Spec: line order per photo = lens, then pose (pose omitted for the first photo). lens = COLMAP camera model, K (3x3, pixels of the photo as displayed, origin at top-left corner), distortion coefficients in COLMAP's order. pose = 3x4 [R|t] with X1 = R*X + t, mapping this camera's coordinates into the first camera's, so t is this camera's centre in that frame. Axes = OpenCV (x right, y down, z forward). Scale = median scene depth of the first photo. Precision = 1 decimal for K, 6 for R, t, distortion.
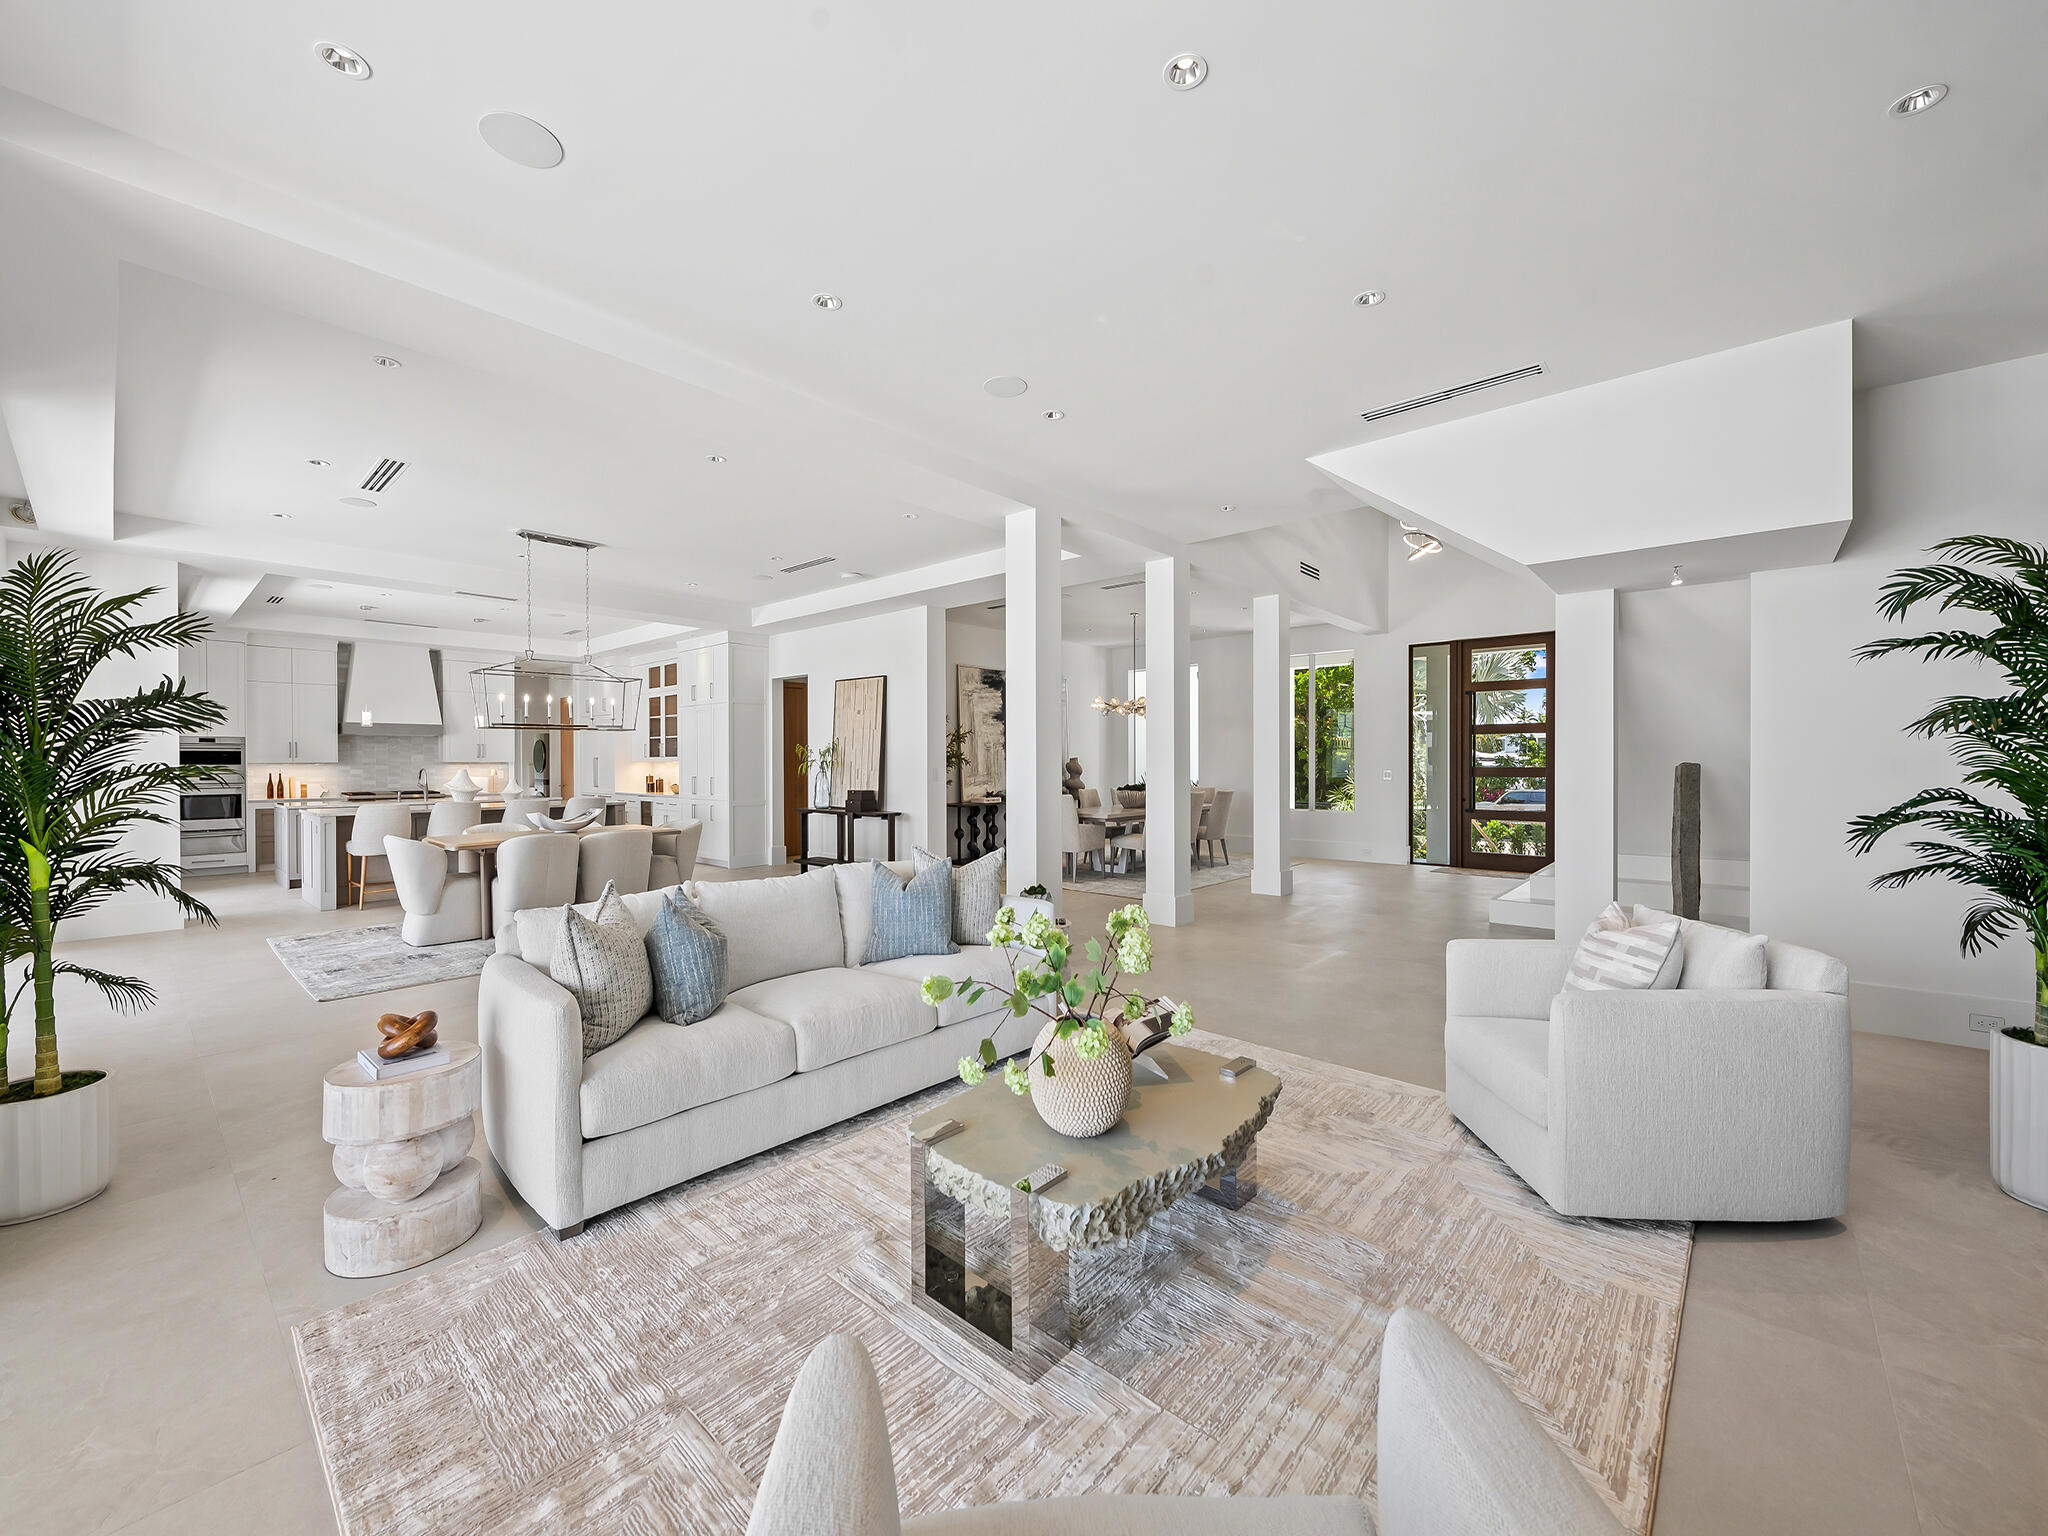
lens RADIAL K [[827.4, 0, 1009.3], [0, 827.4, 766.1], [0, 0, 1]] dist [-0.000271, 0.000104]
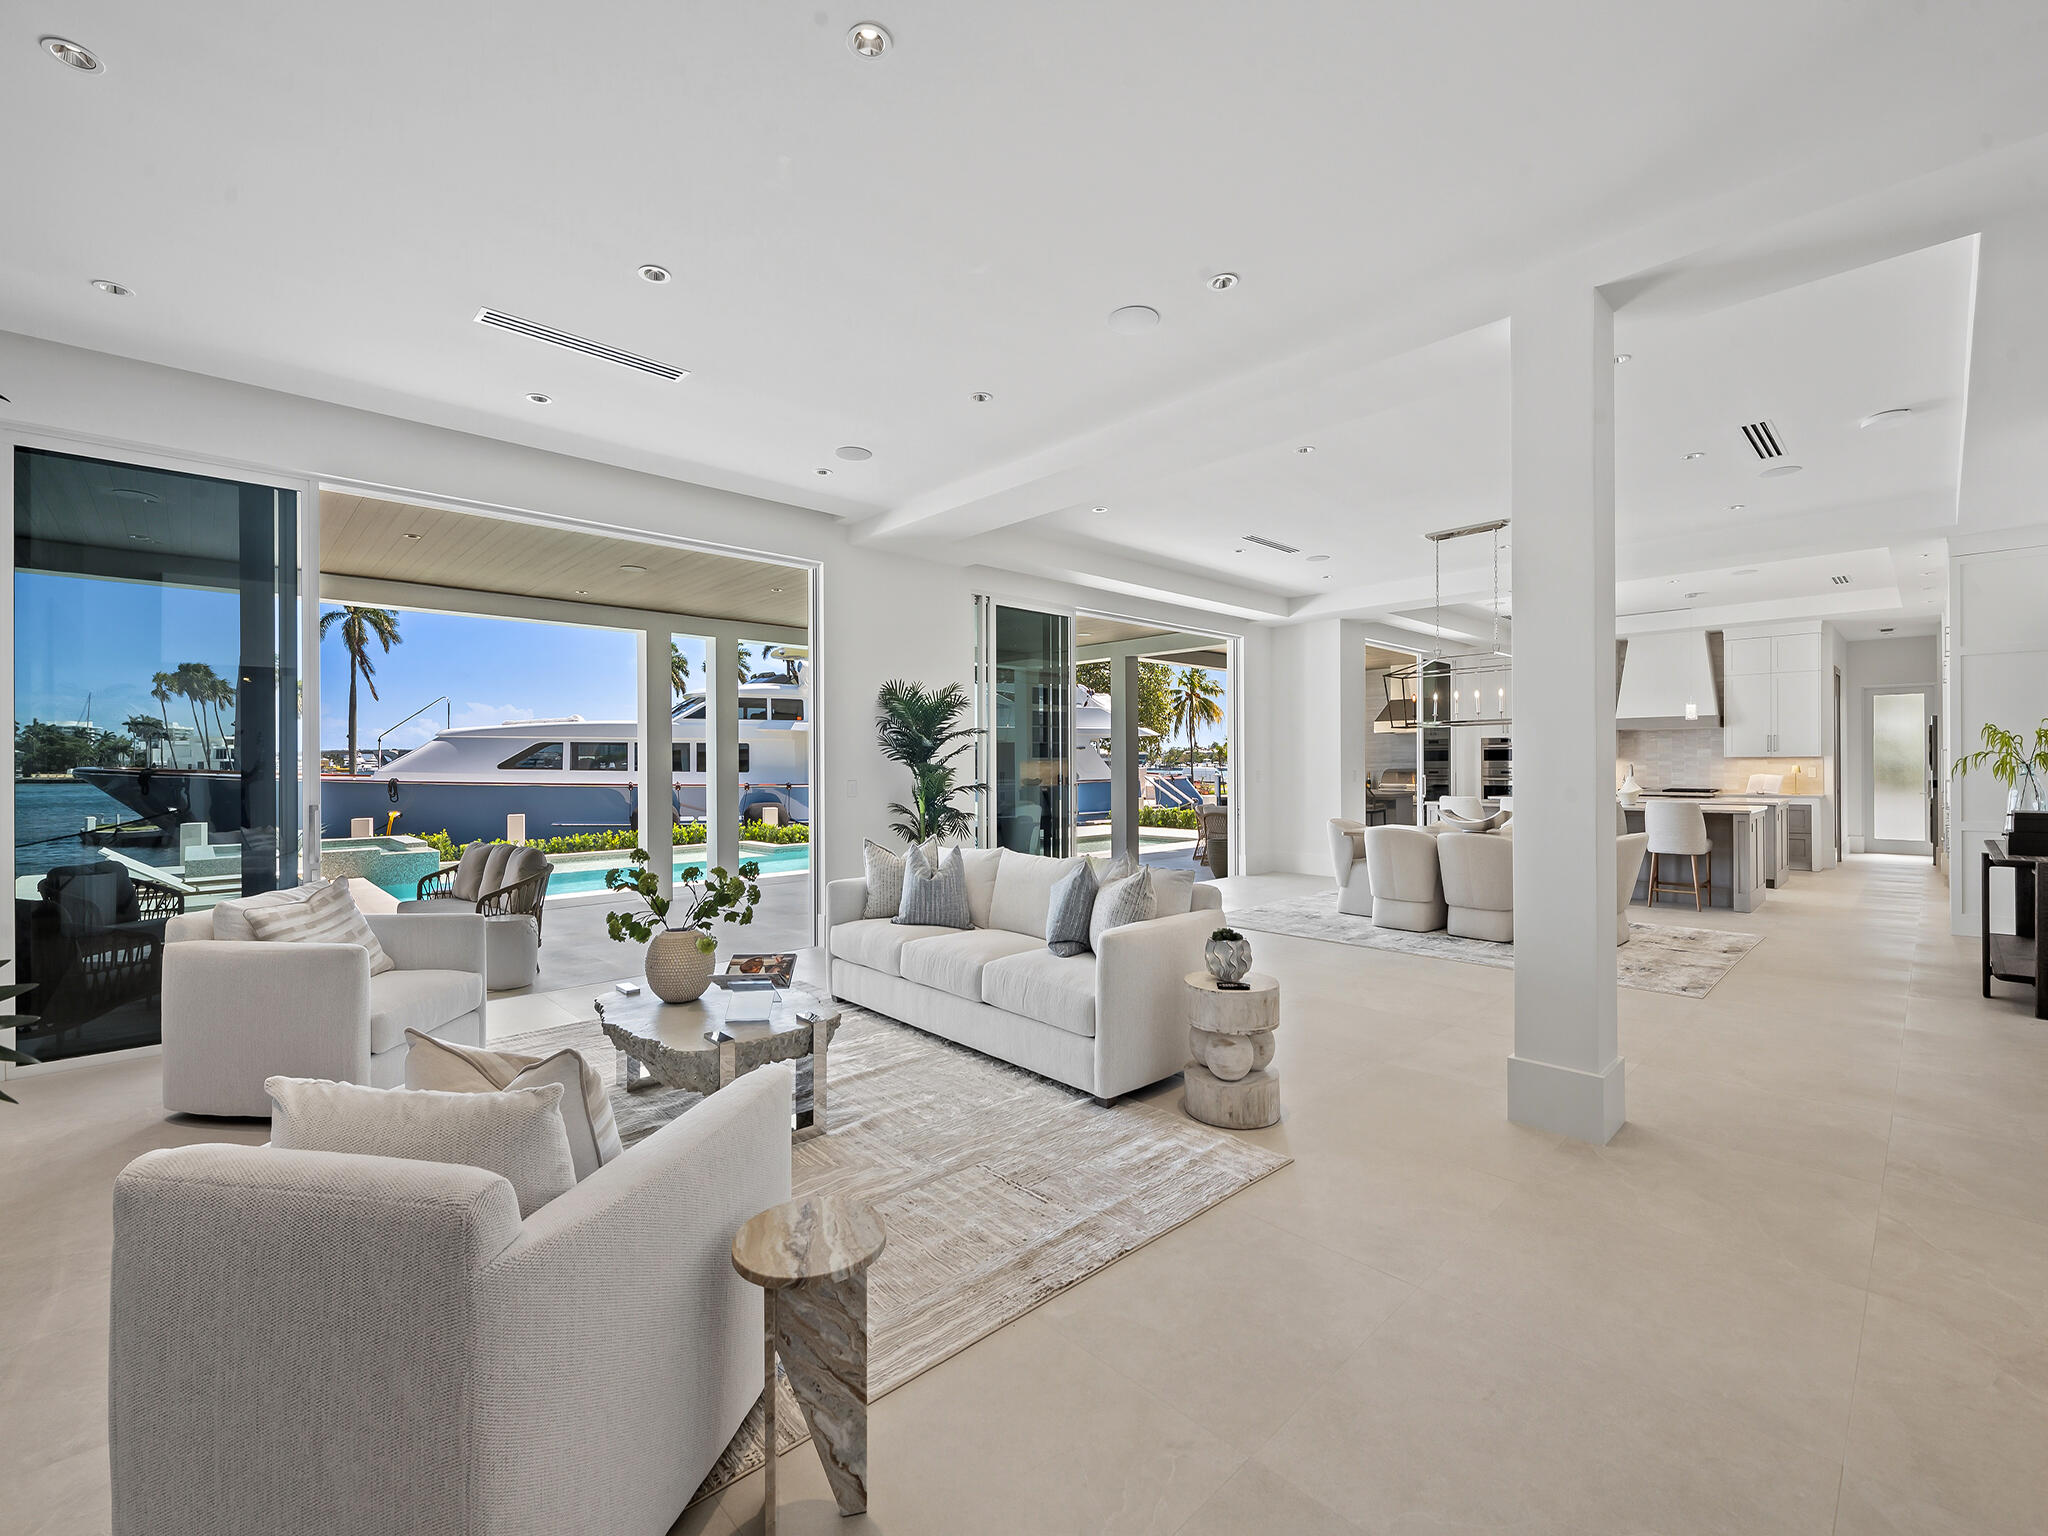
lens RADIAL K [[859.3, 0, 1019.5], [0, 859.3, 809.6], [0, 0, 1]] dist [-0.009996, -0.000090]
pose [[-0.063773, 0.056608, -0.996358, 0.291599], [0.002949, 0.998396, 0.056535, -0.002711], [0.997960, 0.000668, -0.063838, 0.322956]]
